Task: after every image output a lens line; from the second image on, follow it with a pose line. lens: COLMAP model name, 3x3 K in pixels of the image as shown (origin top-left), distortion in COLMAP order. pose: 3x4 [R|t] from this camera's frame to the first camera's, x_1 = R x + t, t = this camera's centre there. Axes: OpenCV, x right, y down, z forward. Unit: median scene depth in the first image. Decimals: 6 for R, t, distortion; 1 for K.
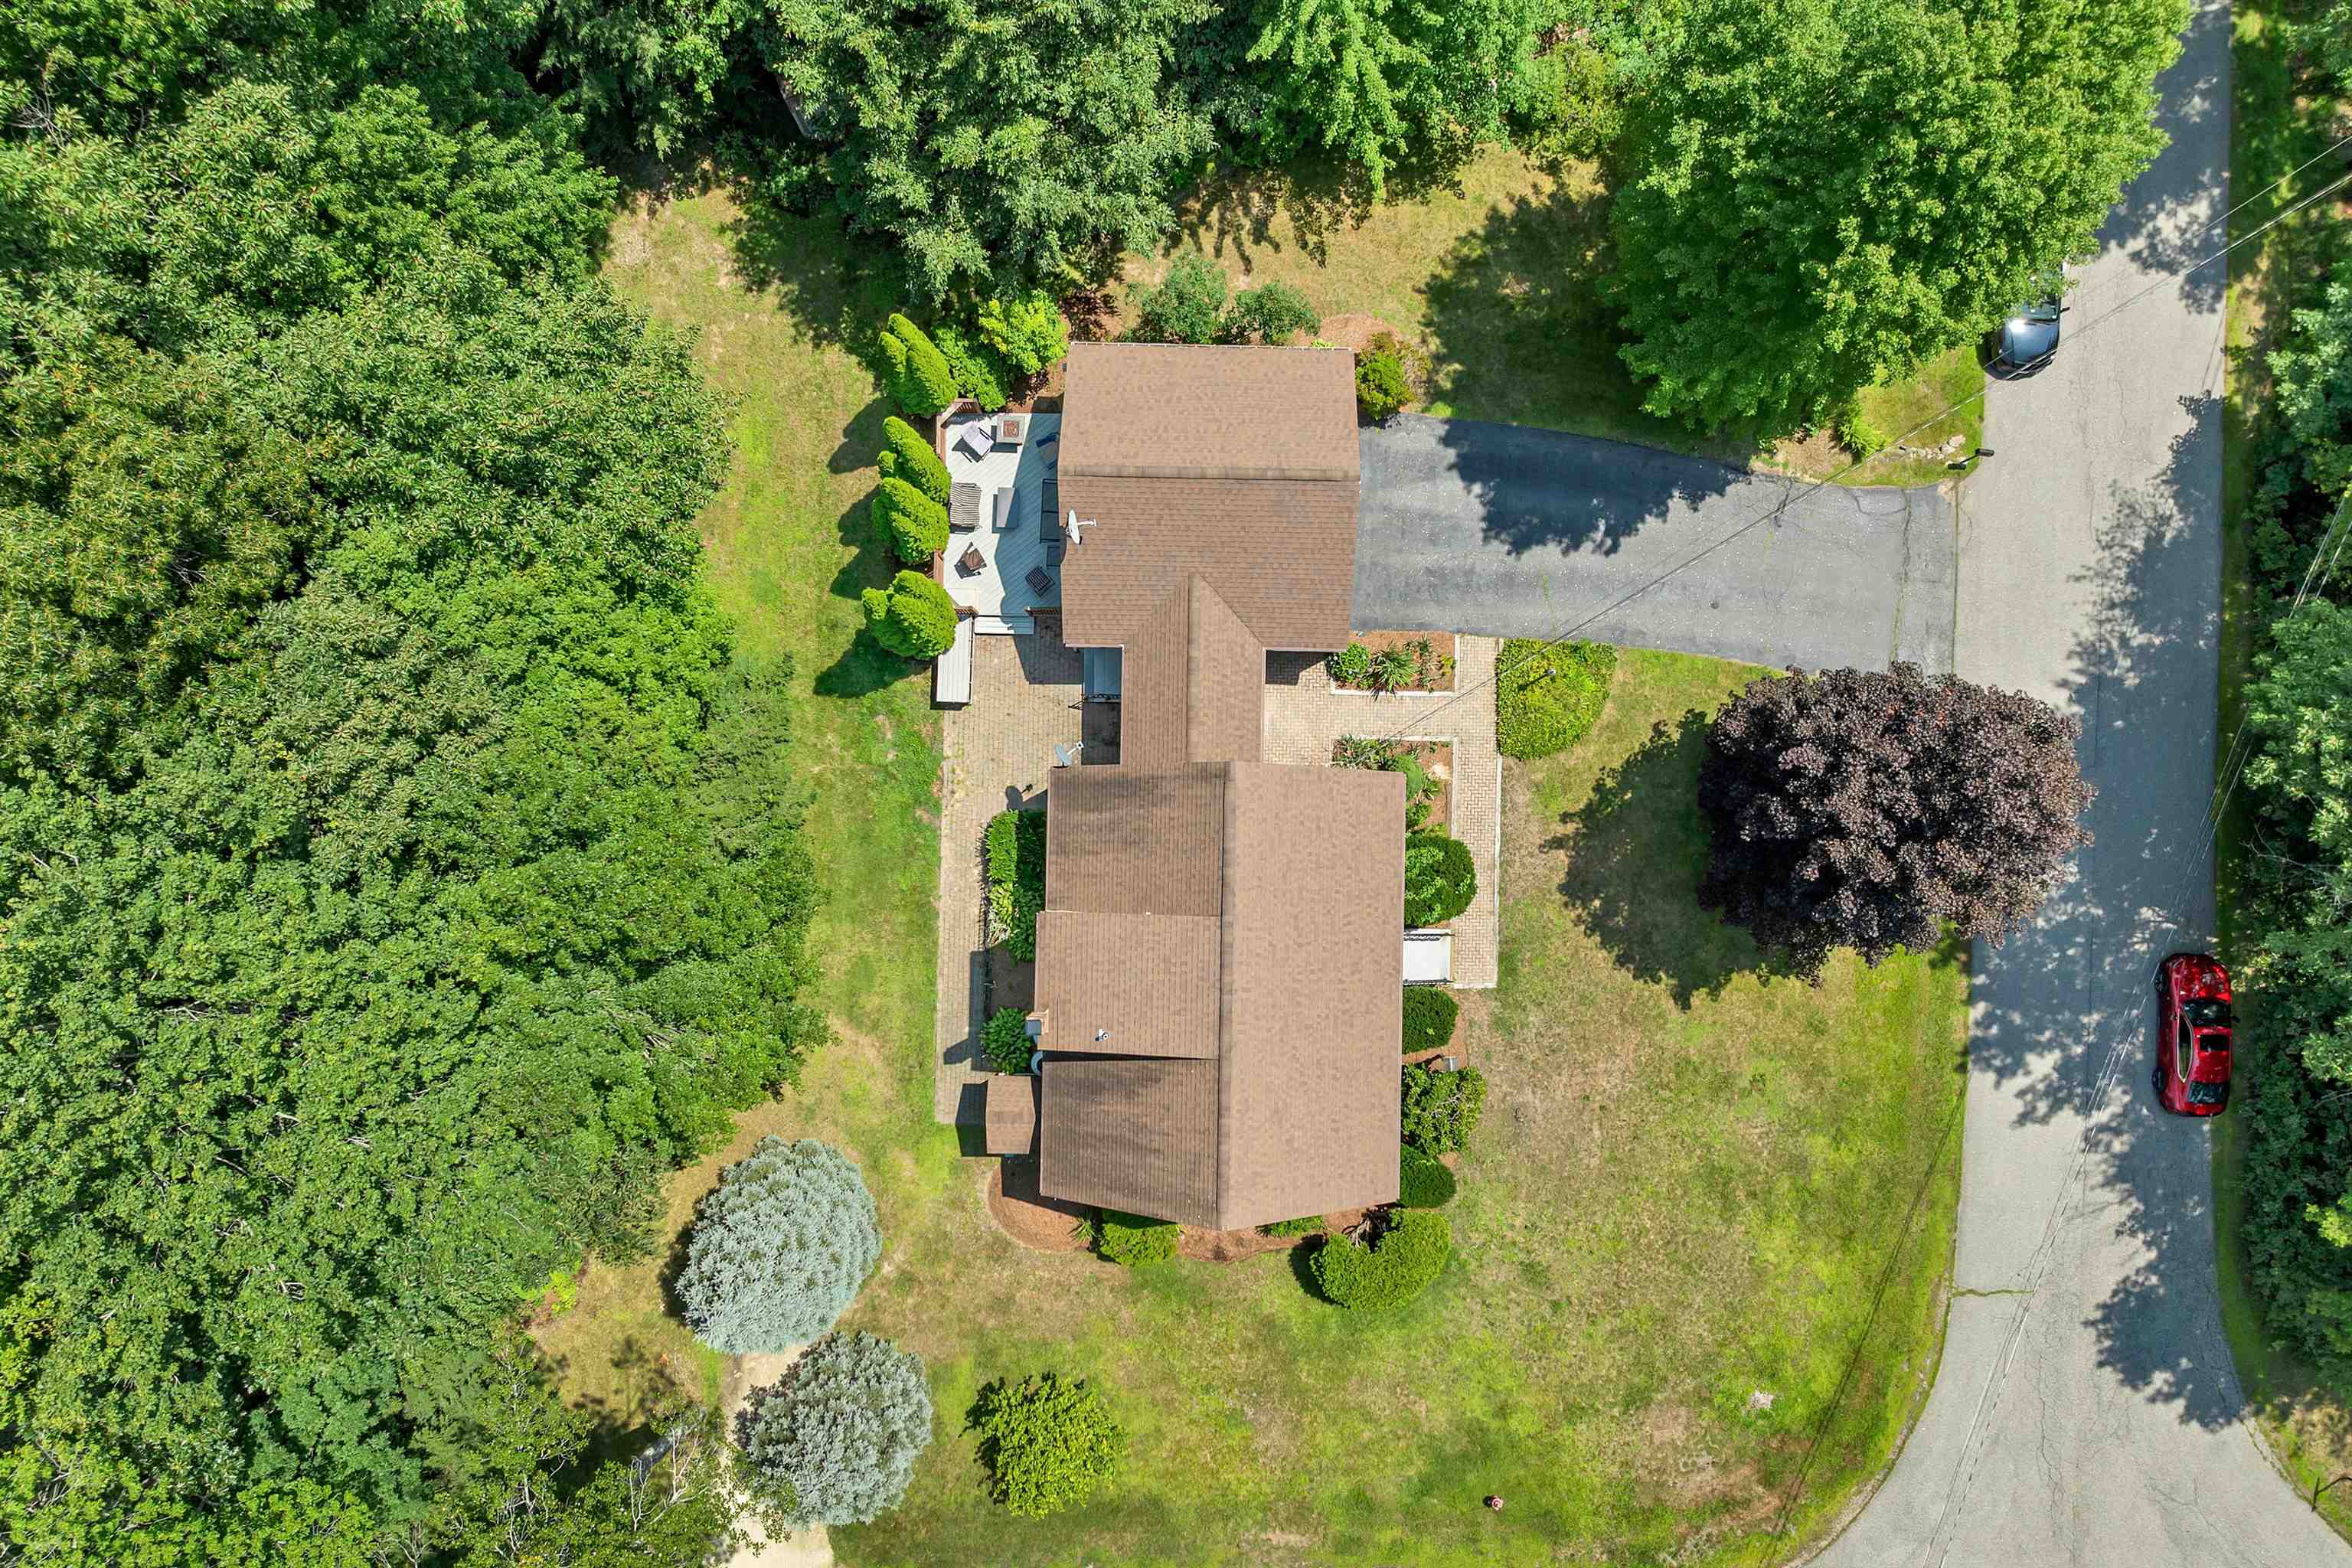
lens RADIAL K [[1693.2, 0, 1173.2], [0, 1693.2, 842.7], [0, 0, 1]] dist [-0.051506, -0.001981]
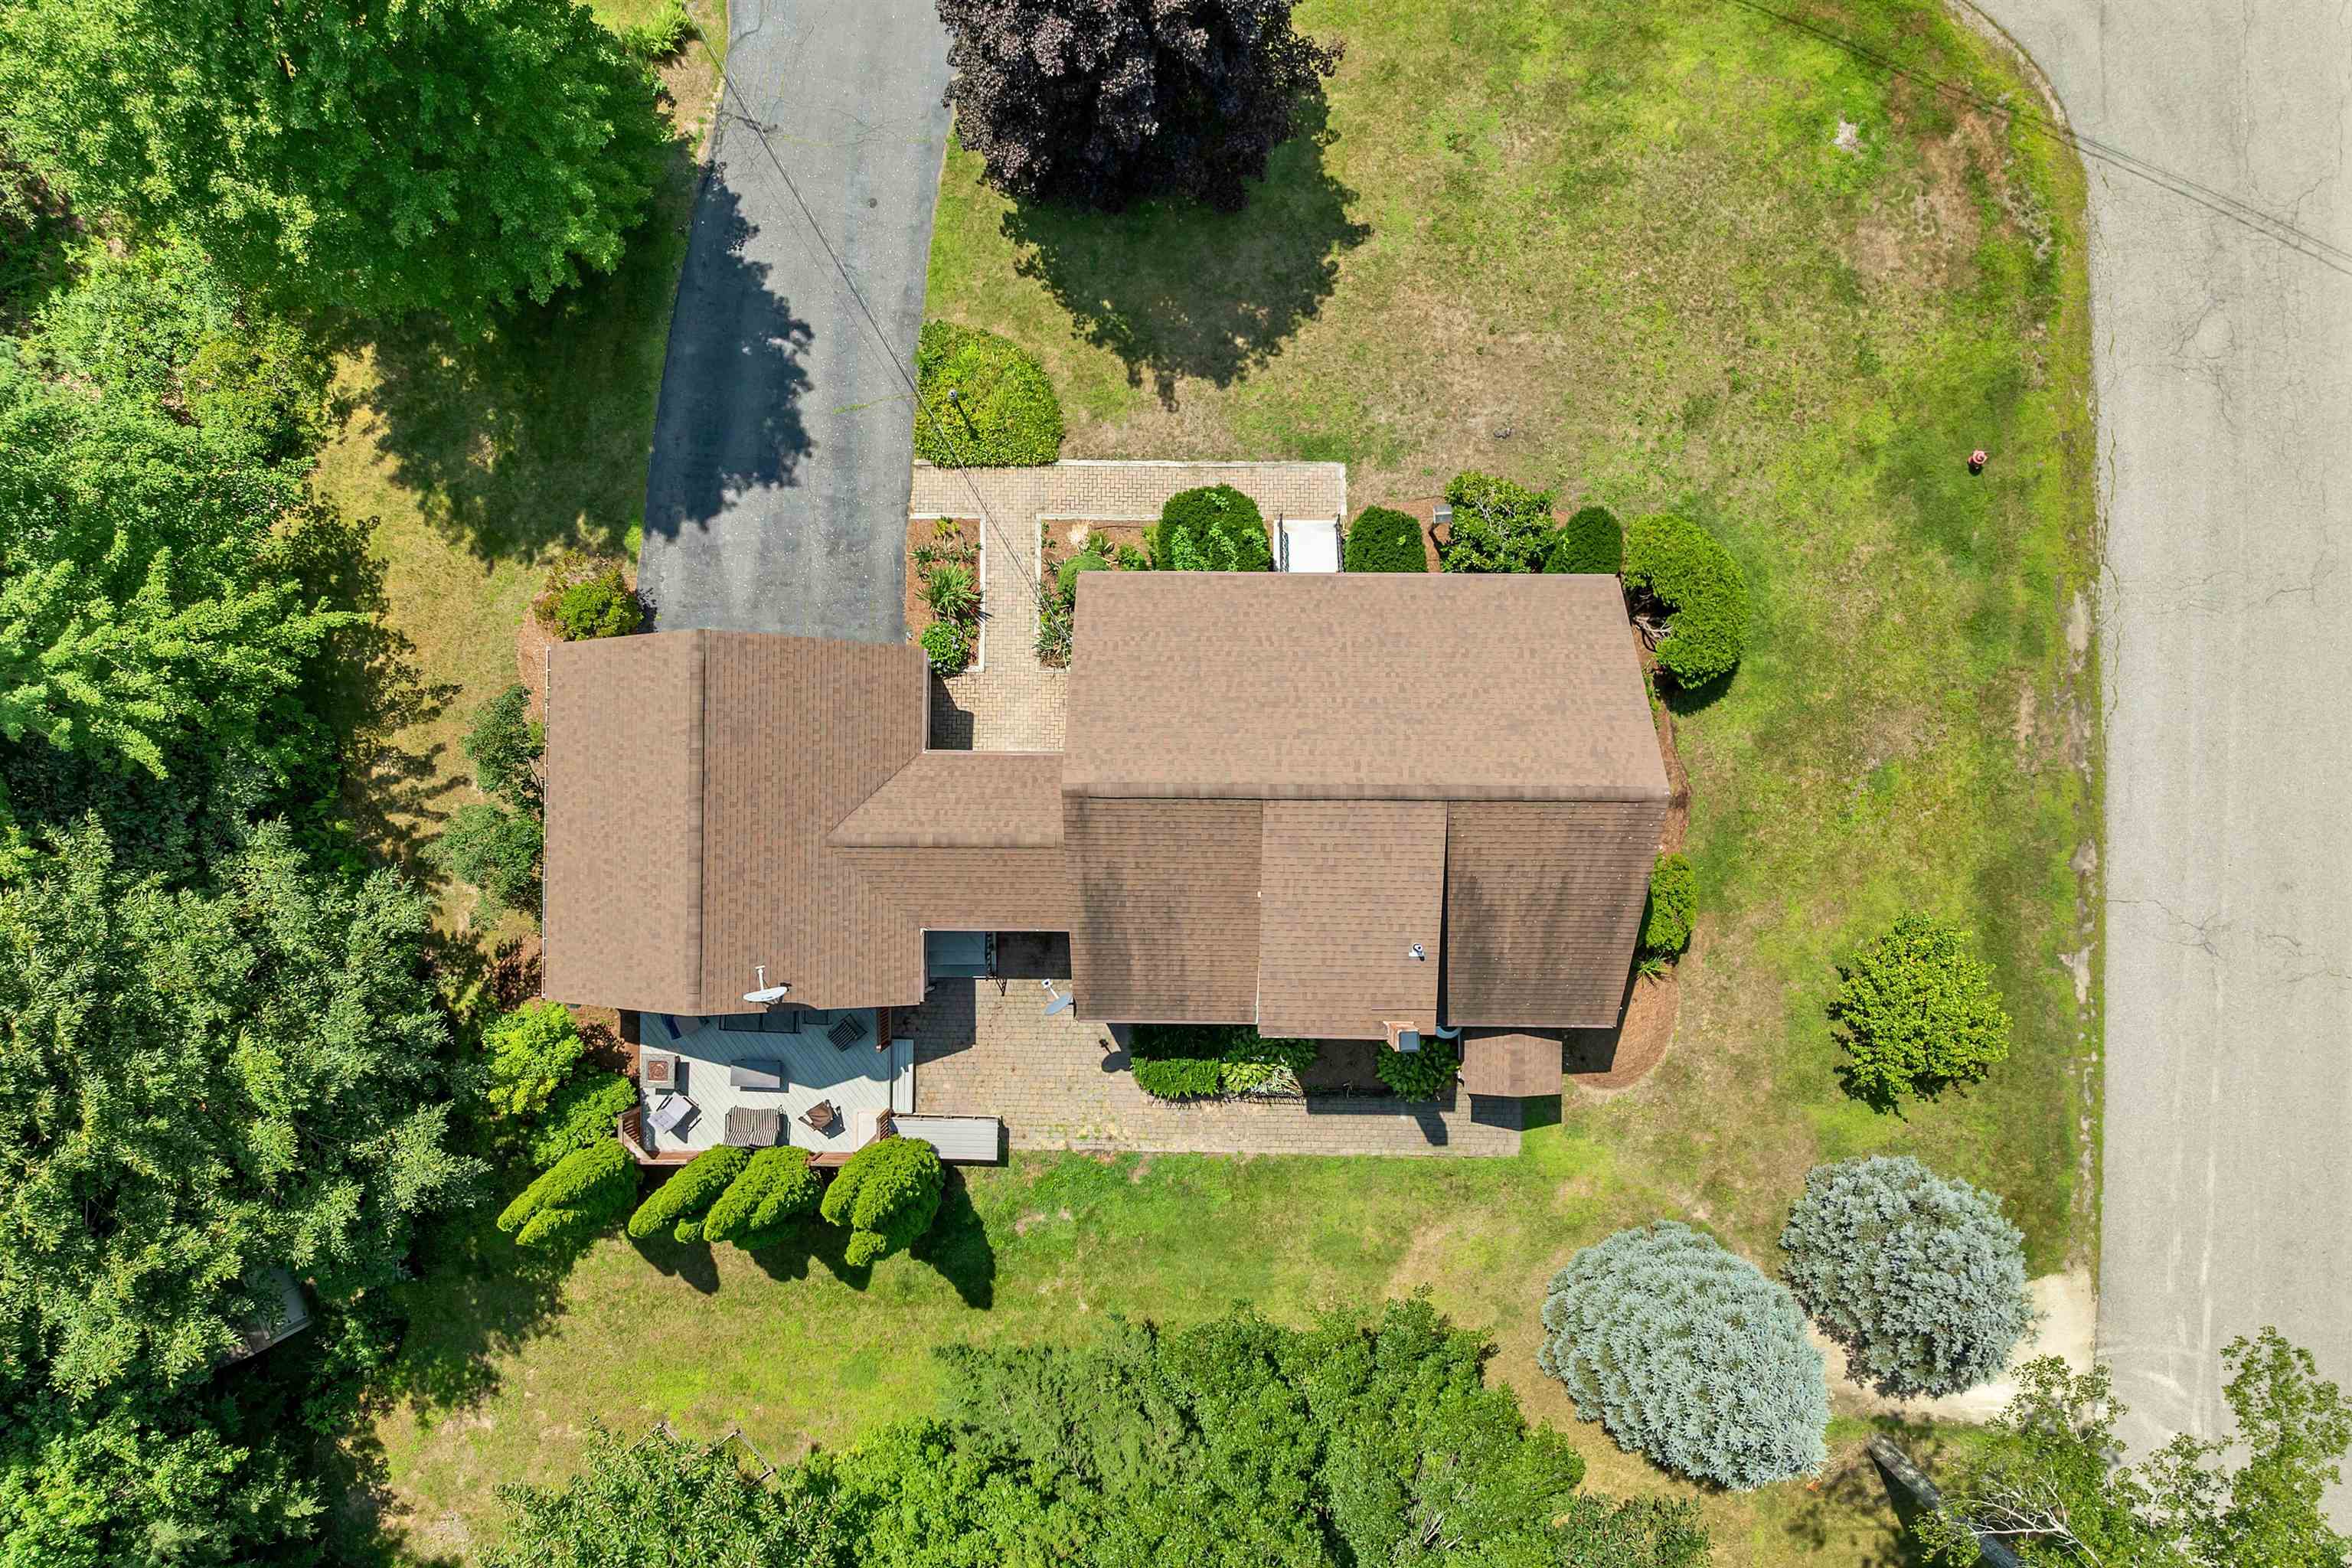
lens RADIAL K [[1693.2, 0, 1173.2], [0, 1693.2, 842.7], [0, 0, 1]] dist [-0.051506, -0.001981]
pose [[-0.009766, -0.999817, 0.016426, -0.002993], [0.999946, -0.009824, -0.003460, 0.004515], [0.003621, 0.016392, 0.999859, 0.195085]]
